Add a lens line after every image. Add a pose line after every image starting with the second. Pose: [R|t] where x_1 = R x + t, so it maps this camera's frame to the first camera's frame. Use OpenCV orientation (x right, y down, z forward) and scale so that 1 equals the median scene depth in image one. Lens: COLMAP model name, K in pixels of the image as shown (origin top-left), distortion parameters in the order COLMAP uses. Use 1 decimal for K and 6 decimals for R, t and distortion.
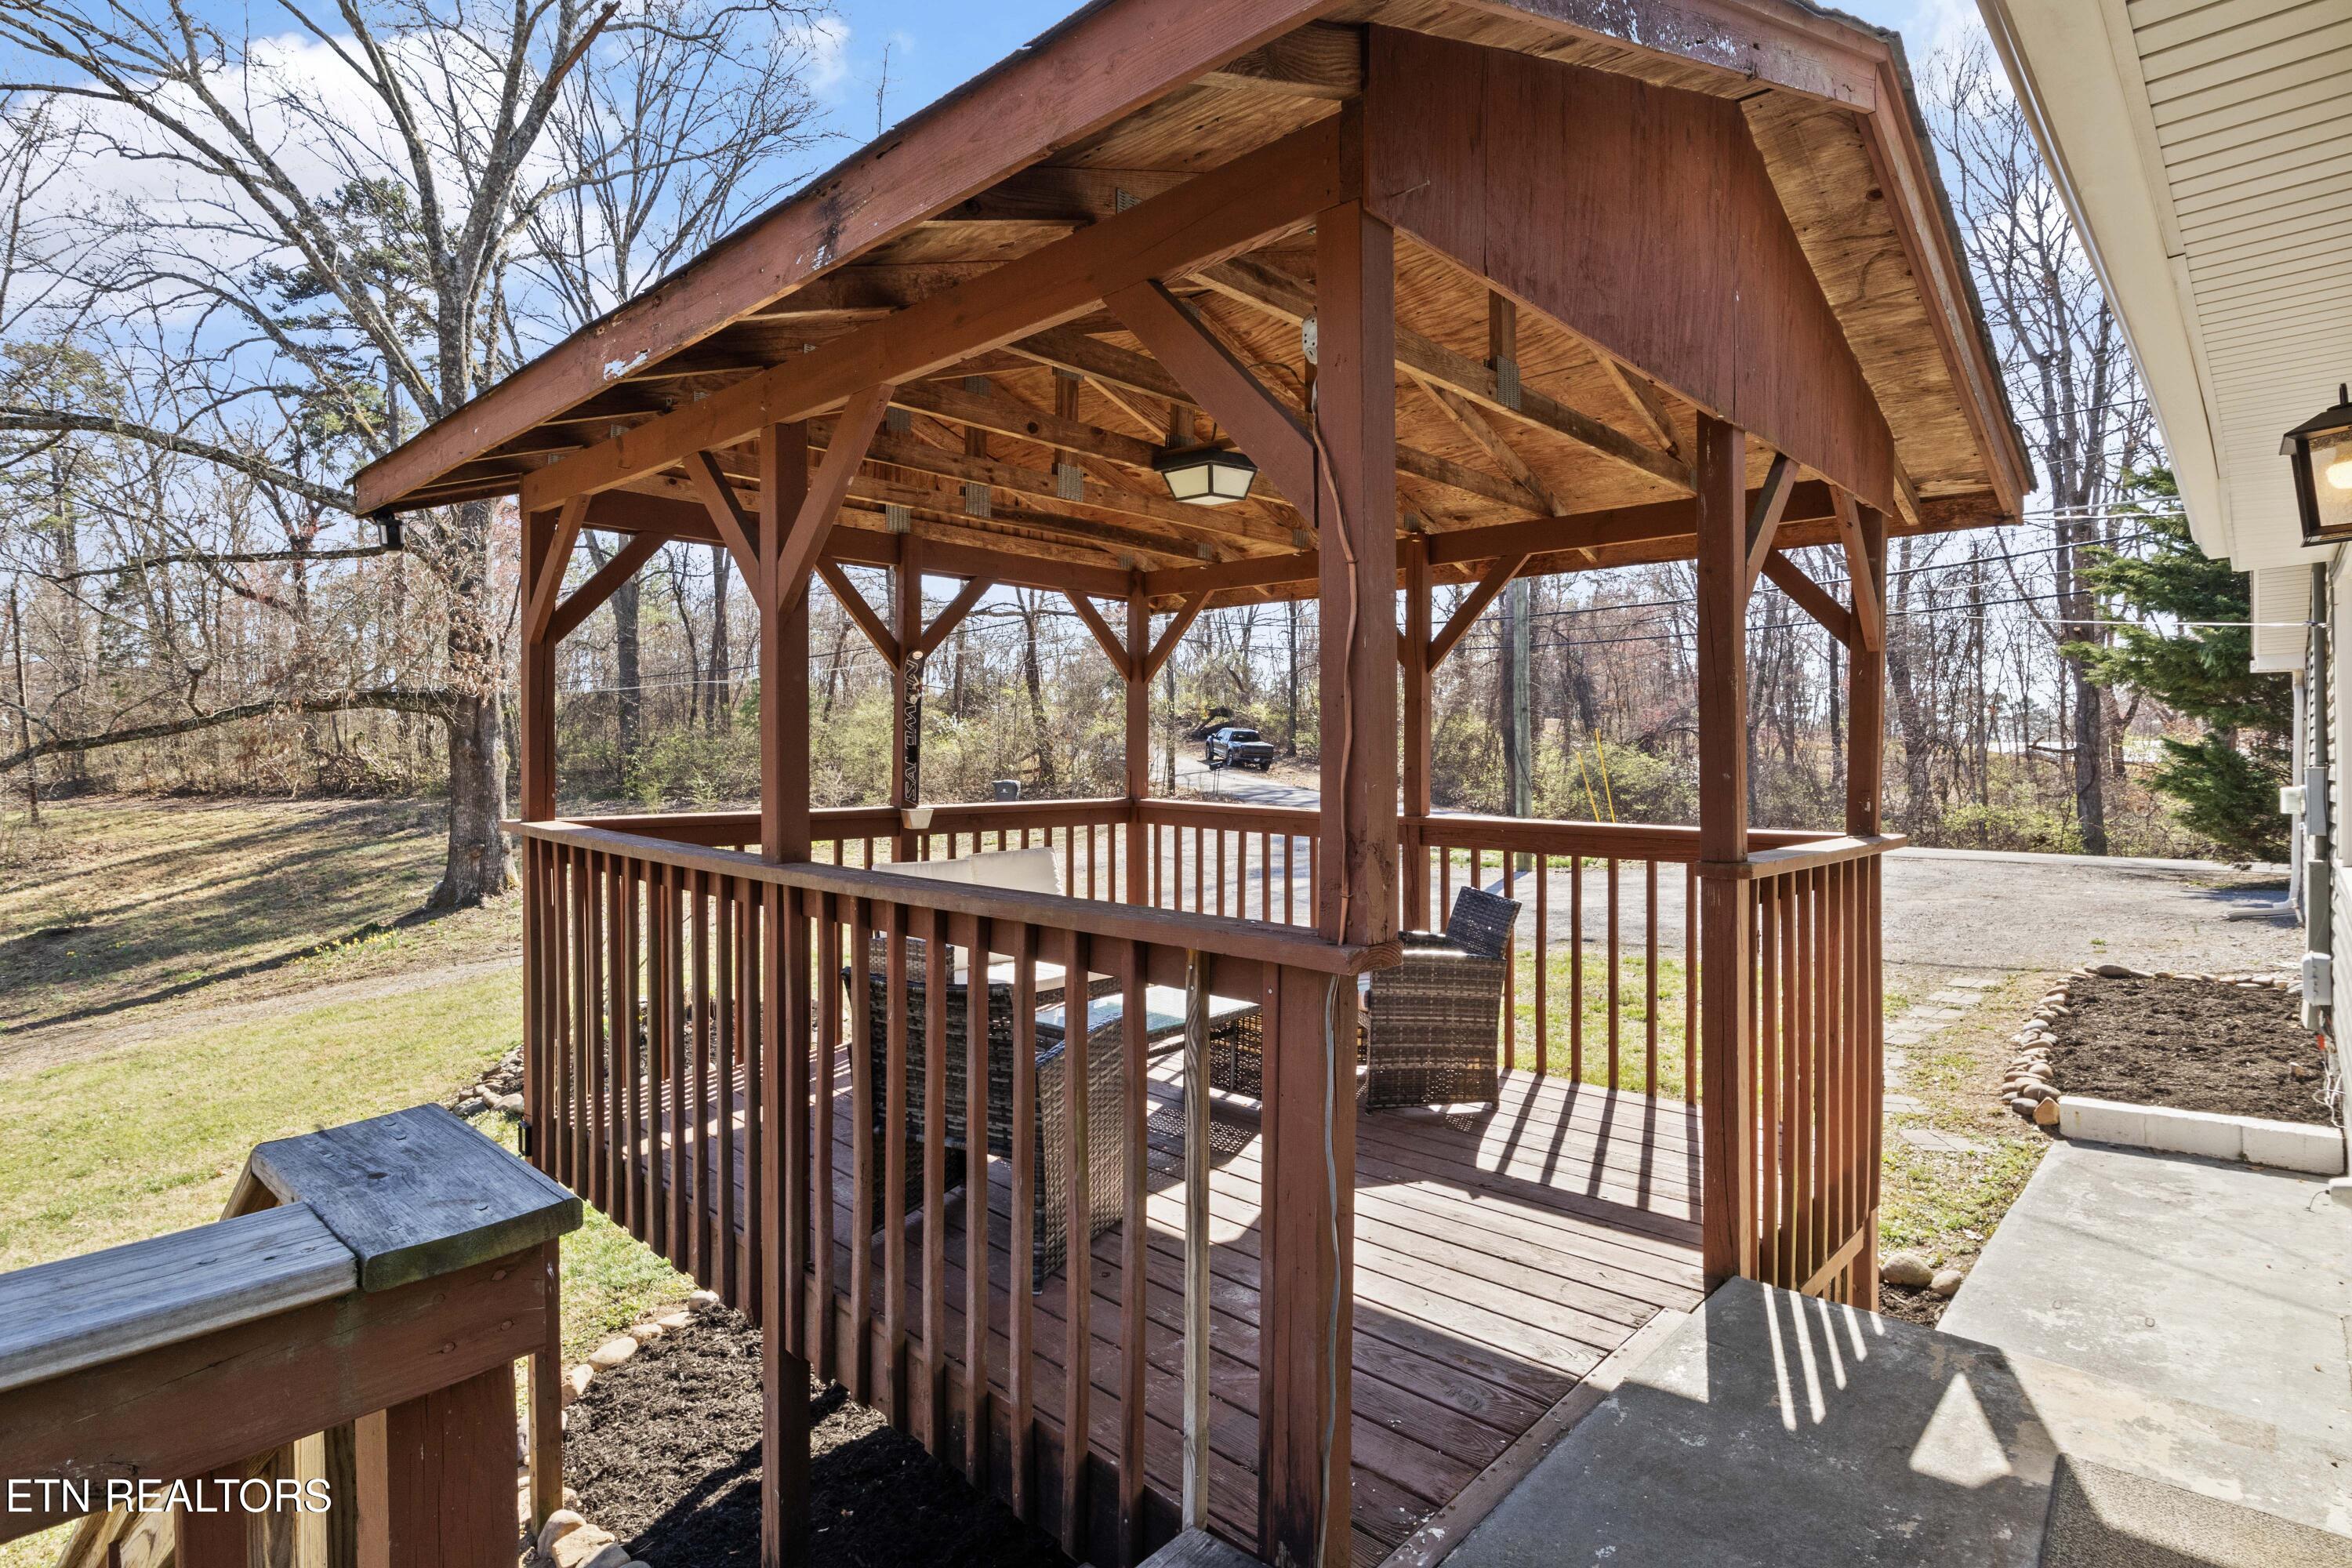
lens RADIAL K [[1184.5, 0, 1176.5], [0, 1184.5, 766.9], [0, 0, 1]] dist [-0.011064, -0.000292]
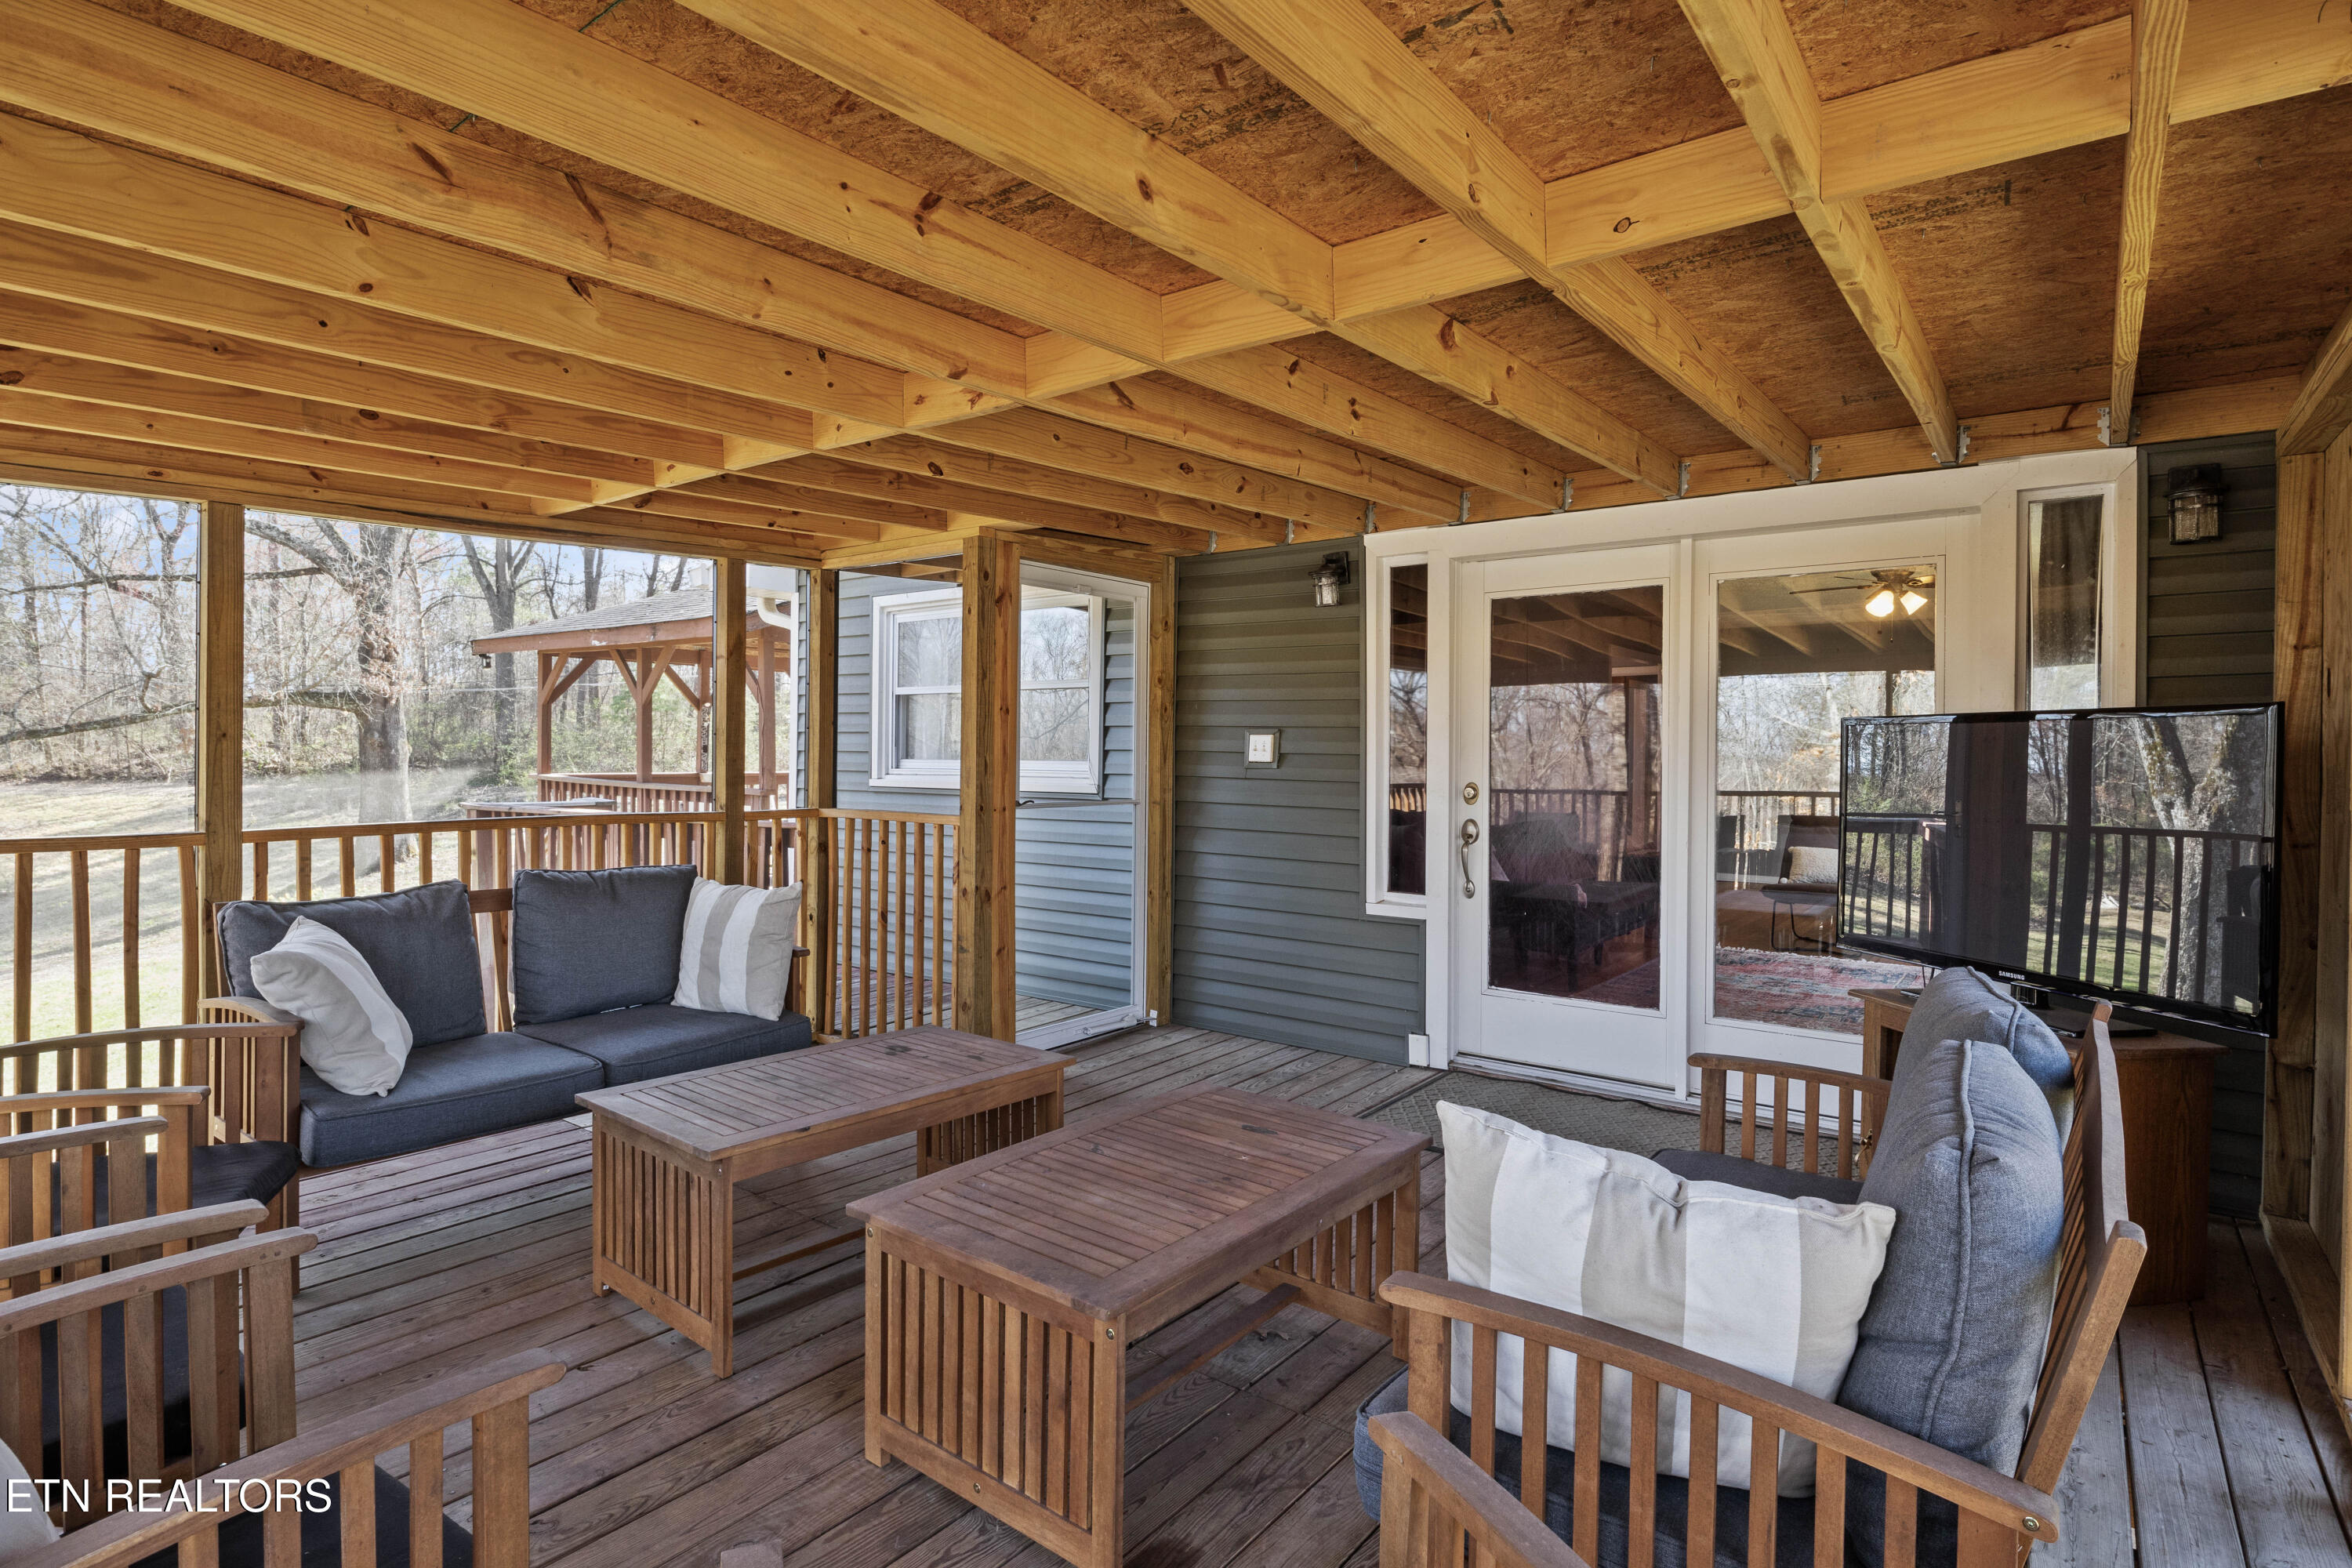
lens RADIAL K [[1184.5, 0, 1174.3], [0, 1184.5, 764.4], [0, 0, 1]] dist [-0.011064, -0.000292]
pose [[0.995437, 0.007649, 0.095112, 0.048702], [-0.007859, 0.999967, 0.001832, 0.000634], [-0.095094, -0.002571, 0.995465, -0.141268]]
